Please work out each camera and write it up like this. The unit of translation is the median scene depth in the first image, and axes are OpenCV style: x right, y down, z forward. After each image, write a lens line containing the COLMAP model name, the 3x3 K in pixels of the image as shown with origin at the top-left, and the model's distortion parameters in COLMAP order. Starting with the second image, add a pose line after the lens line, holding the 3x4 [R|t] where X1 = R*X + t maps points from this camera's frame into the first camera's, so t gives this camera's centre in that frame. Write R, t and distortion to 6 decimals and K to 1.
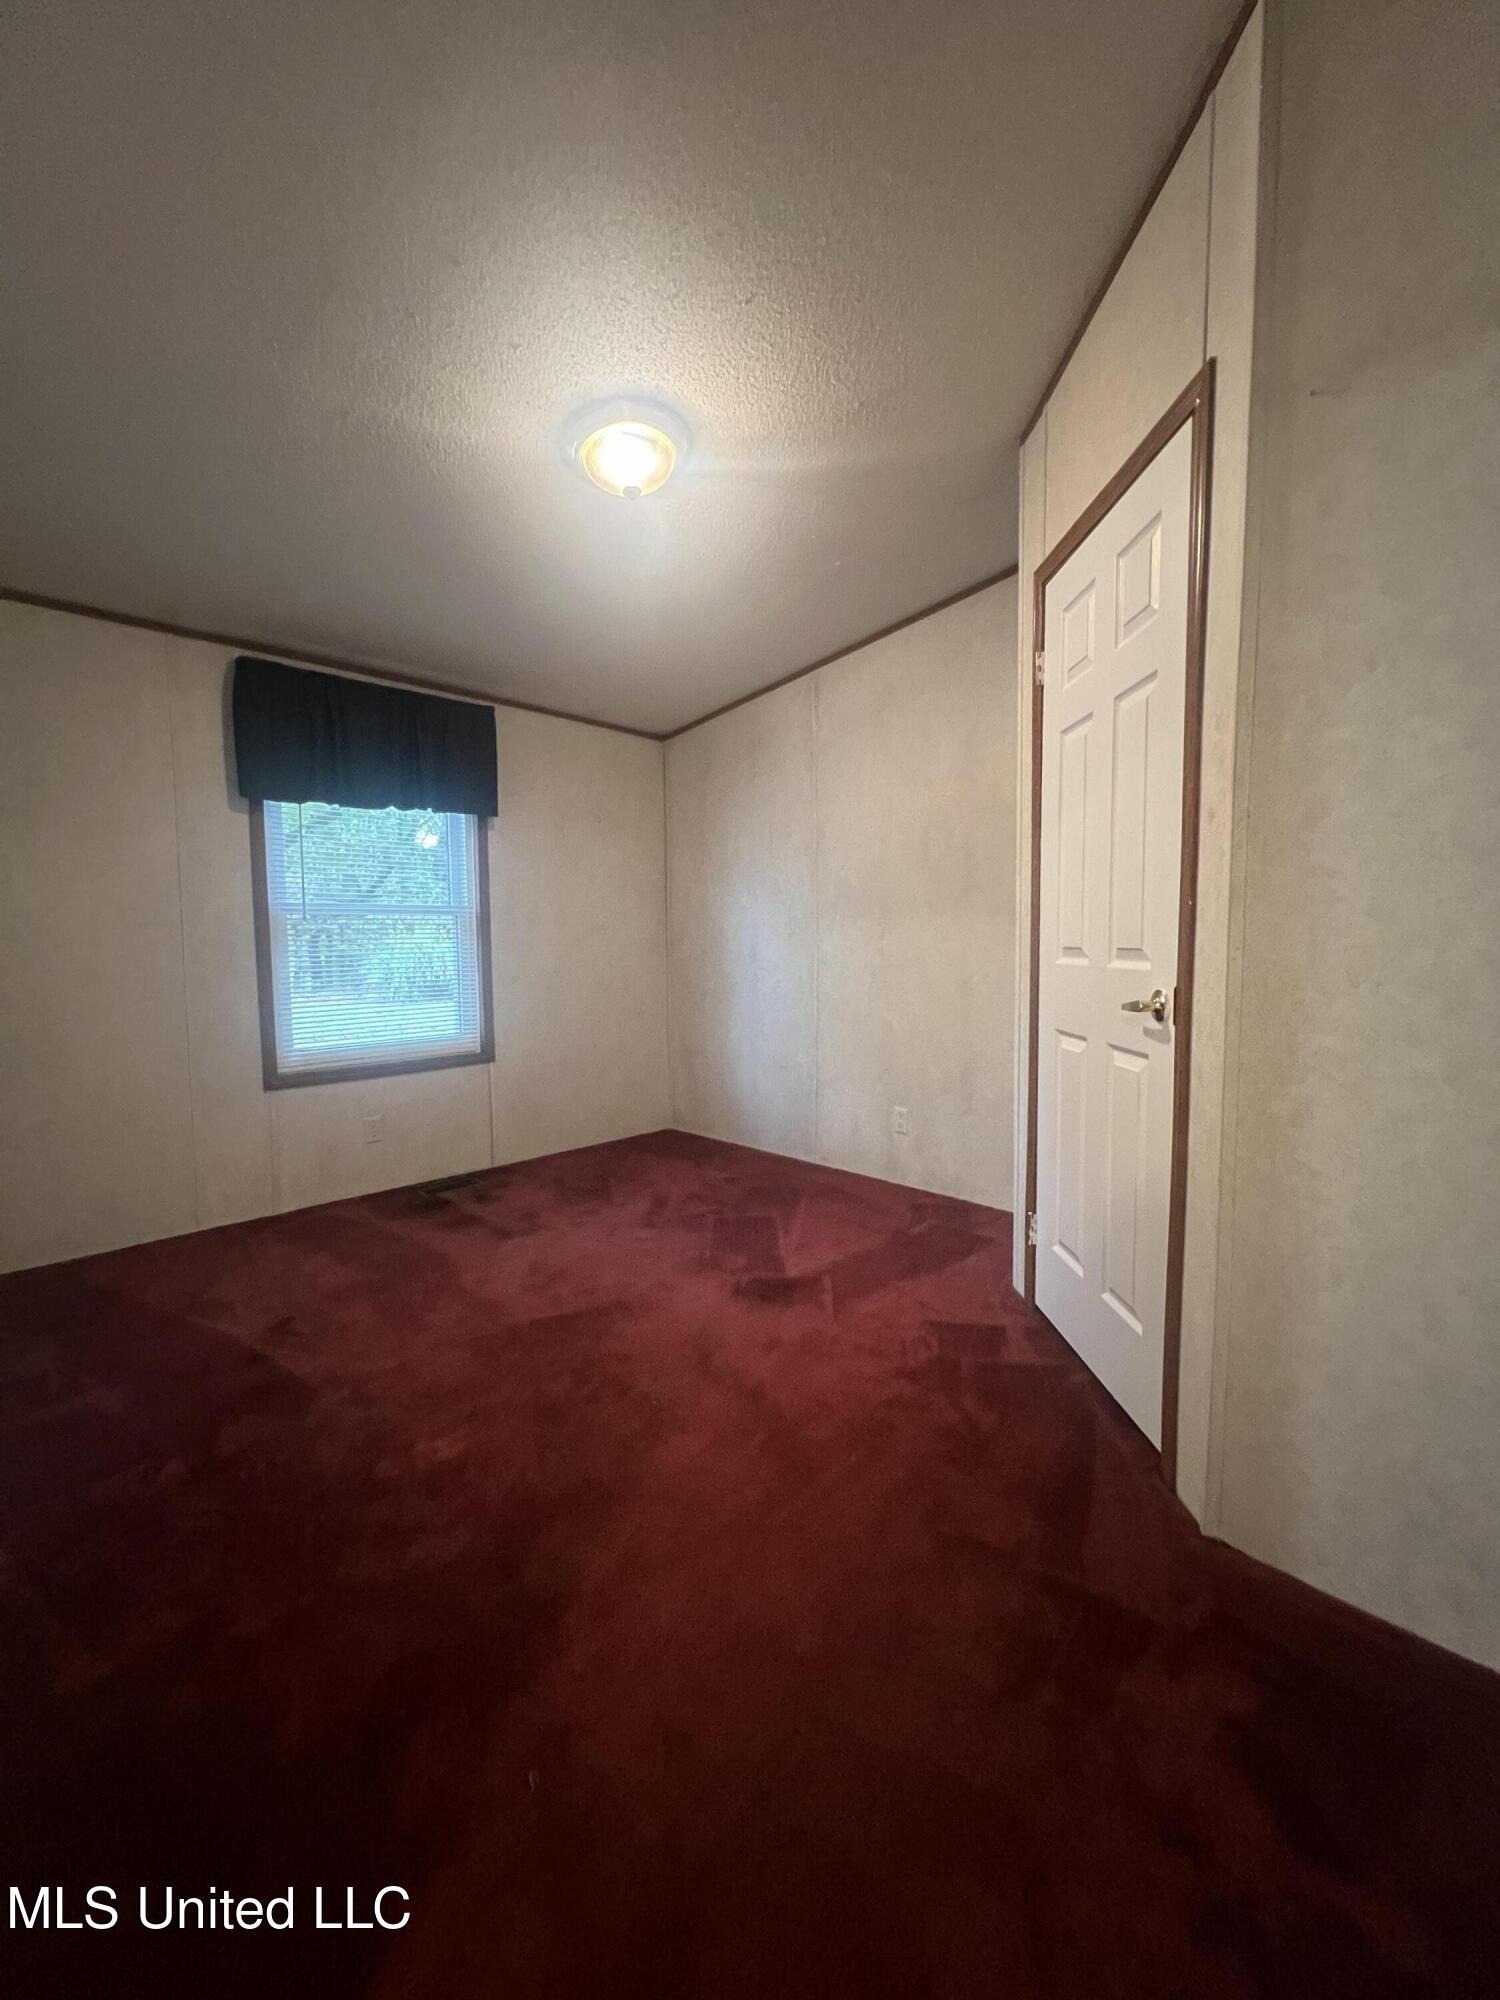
lens RADIAL K [[778.2, 0, 750.0], [0, 778.2, 1000.0], [0, 0, 1]] dist [-0.004136, 0.000237]
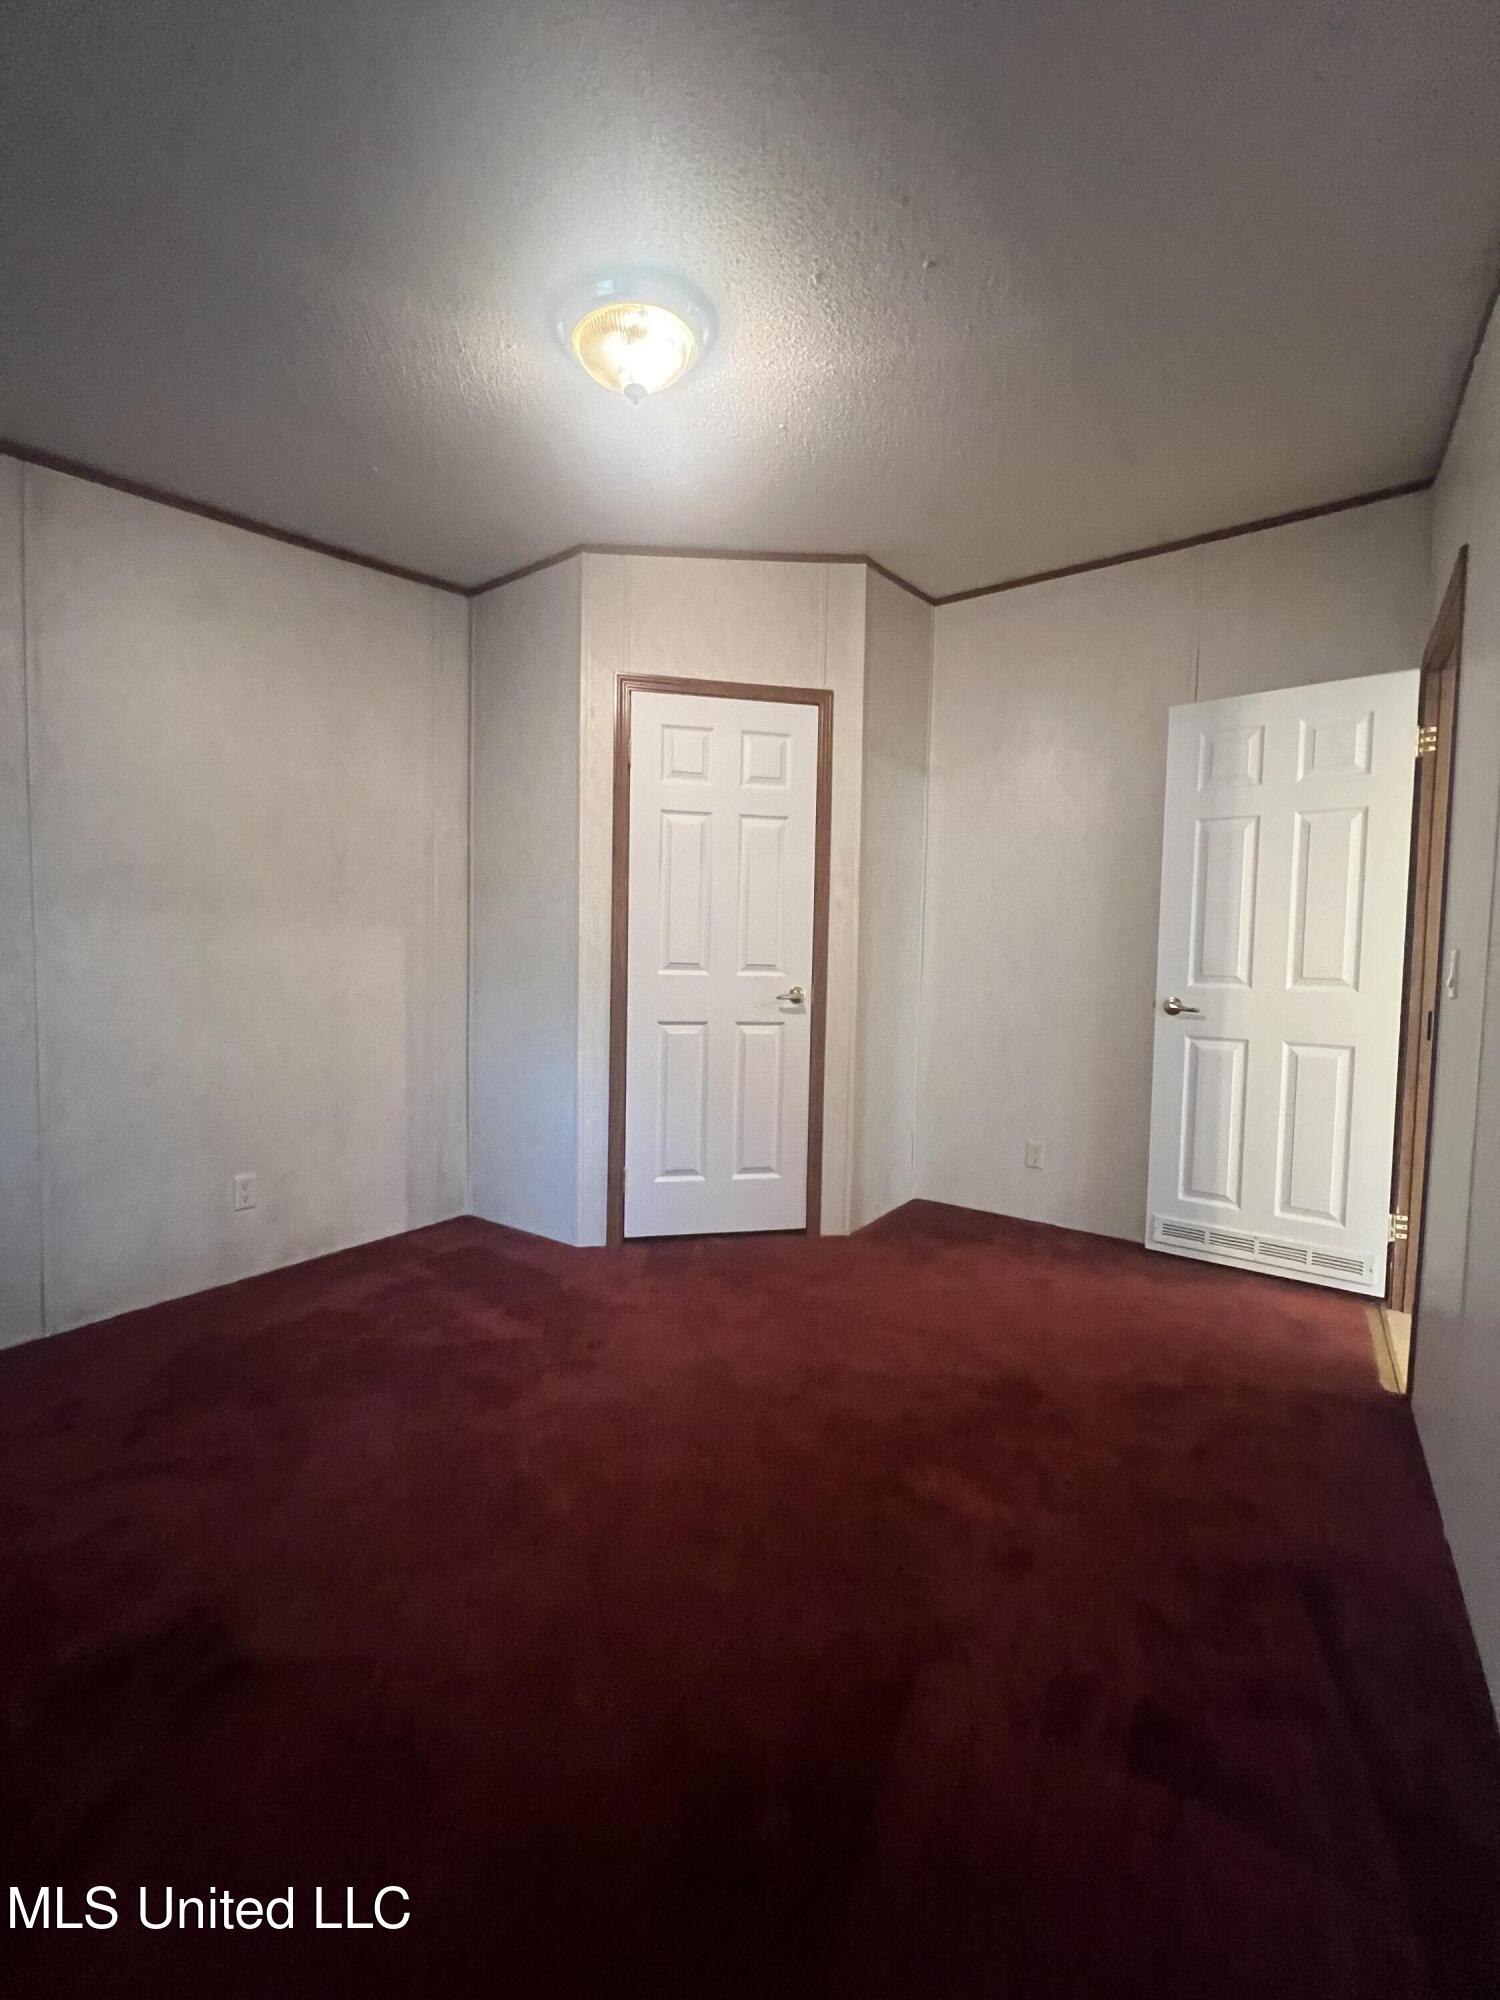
lens RADIAL K [[778.2, 0, 750.0], [0, 778.2, 1000.0], [0, 0, 1]] dist [-0.004136, 0.000237]
pose [[-0.184050, -0.041419, 0.982044, -1.188515], [0.052849, 0.997250, 0.051965, -0.076456], [-0.981495, 0.061464, -0.181355, 1.292331]]
